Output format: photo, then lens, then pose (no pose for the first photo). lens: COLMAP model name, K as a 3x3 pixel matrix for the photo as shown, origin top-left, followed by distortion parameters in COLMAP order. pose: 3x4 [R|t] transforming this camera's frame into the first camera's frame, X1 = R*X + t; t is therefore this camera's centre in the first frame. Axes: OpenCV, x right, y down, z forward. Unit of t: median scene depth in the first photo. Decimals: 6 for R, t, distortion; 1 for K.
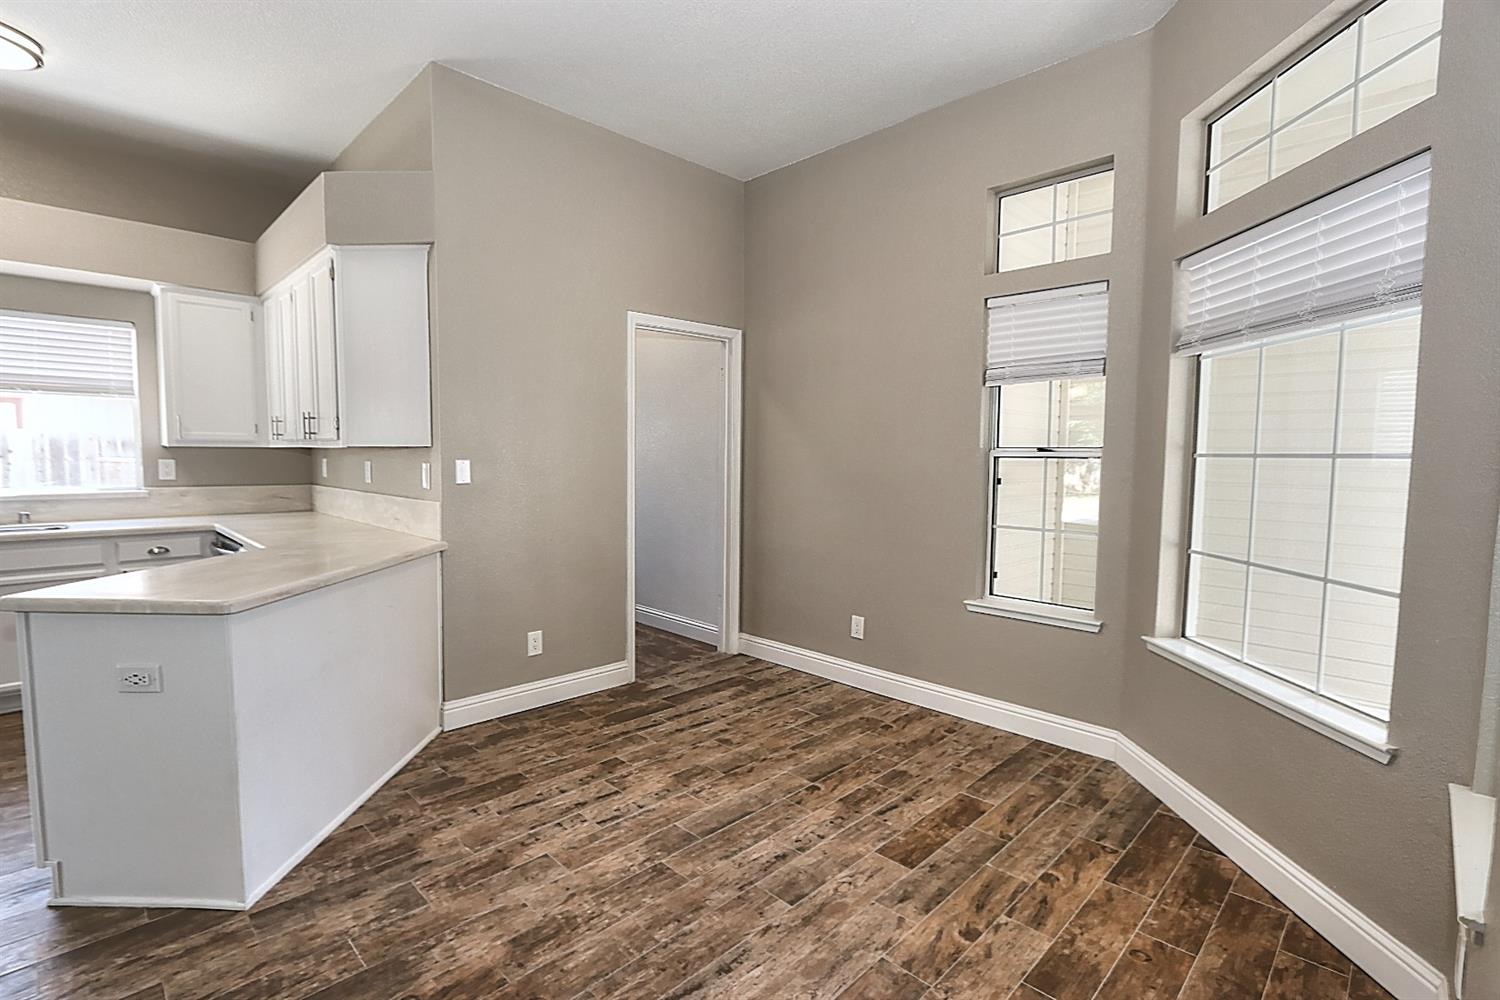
lens RADIAL K [[699.6, 0, 737.4], [0, 699.6, 506.4], [0, 0, 1]] dist [-0.019617, 0.003718]
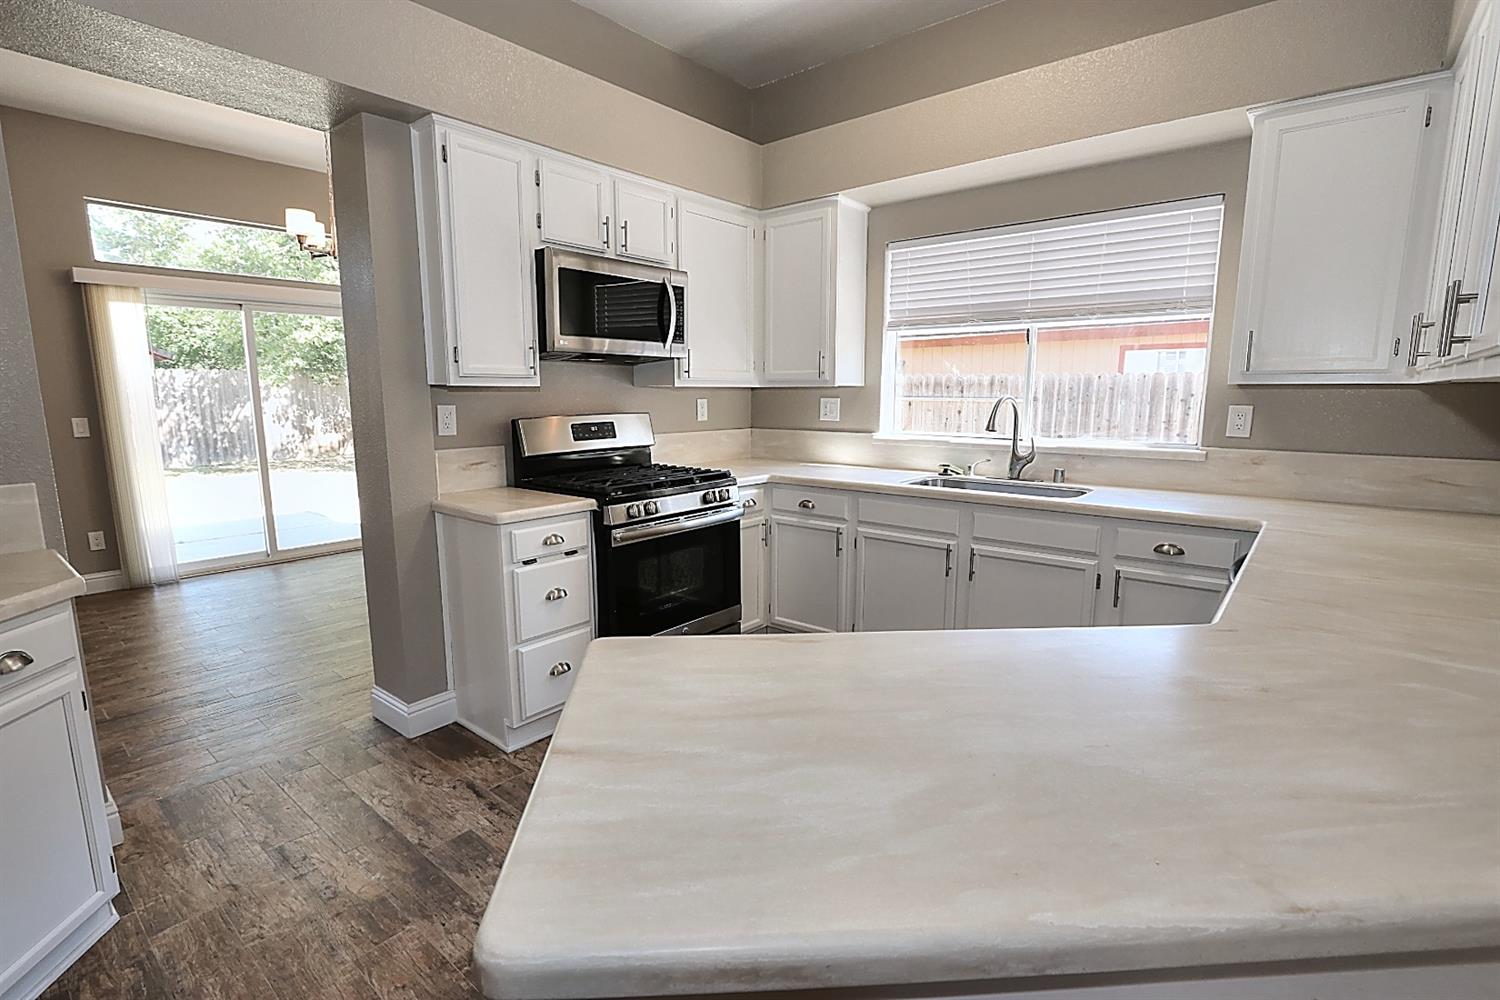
lens RADIAL K [[699.6, 0, 731.8], [0, 699.6, 501.4], [0, 0, 1]] dist [-0.019617, 0.003718]
pose [[0.084236, 0.144846, -0.985862, -0.327096], [-0.070852, 0.987745, 0.139068, -0.052472], [0.993924, 0.058135, 0.093466, 0.706110]]
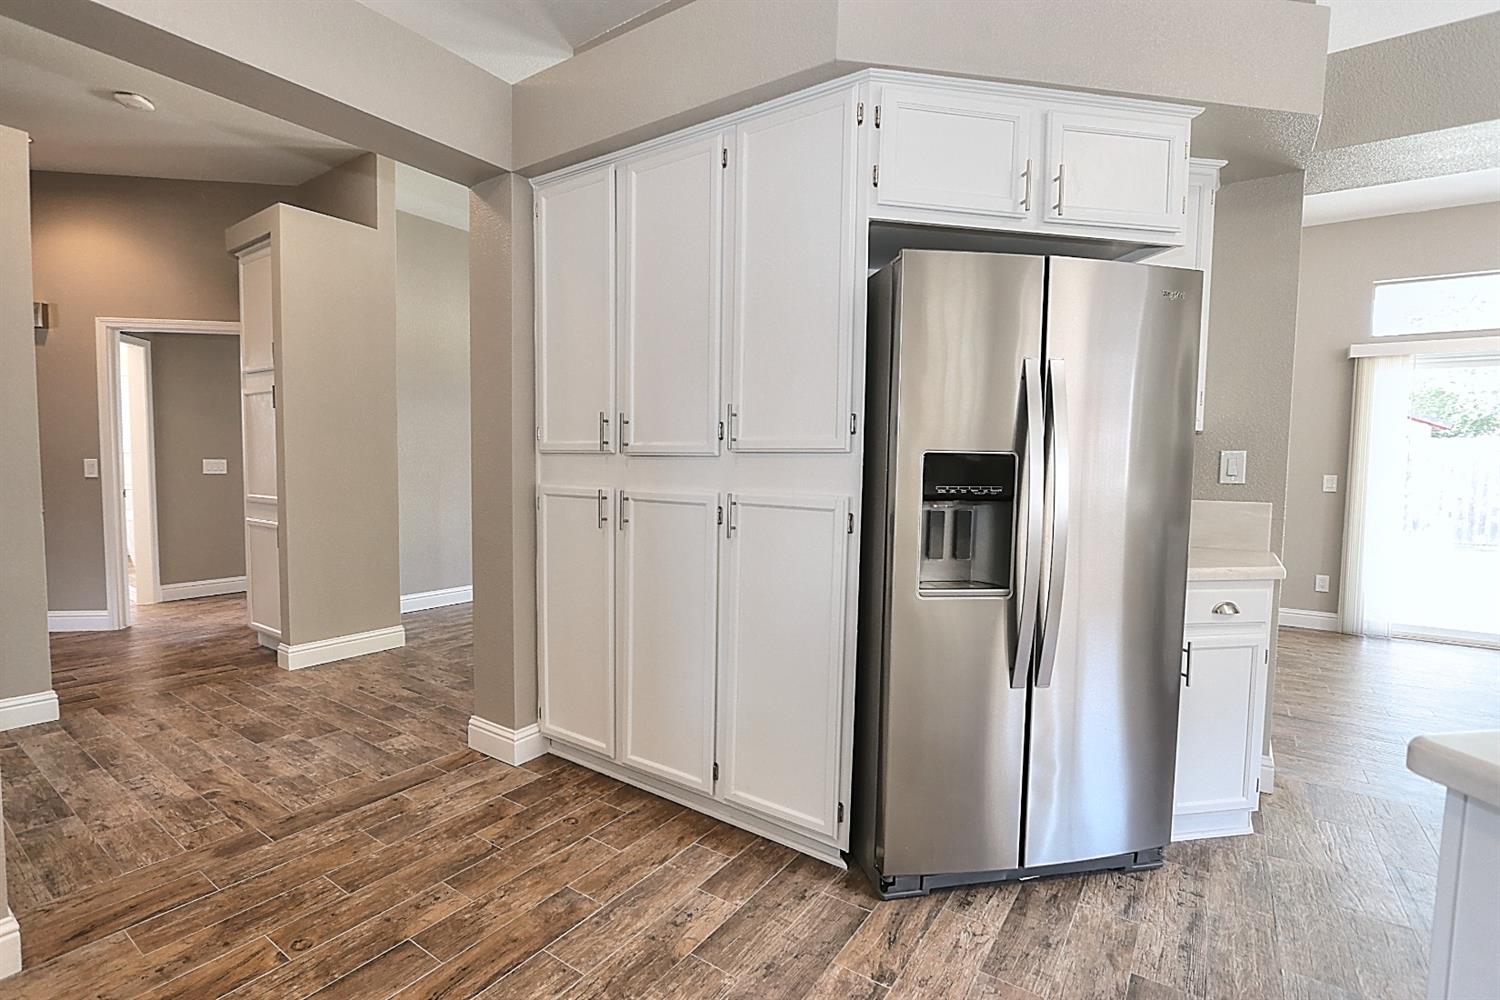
lens RADIAL K [[699.6, 0, 726.7], [0, 699.6, 506.1], [0, 0, 1]] dist [-0.019617, 0.003718]
pose [[-0.985743, -0.012823, -0.167770, -0.179831], [-0.036032, 0.990048, 0.136040, -0.026349], [0.164356, 0.140145, -0.976395, 0.871742]]
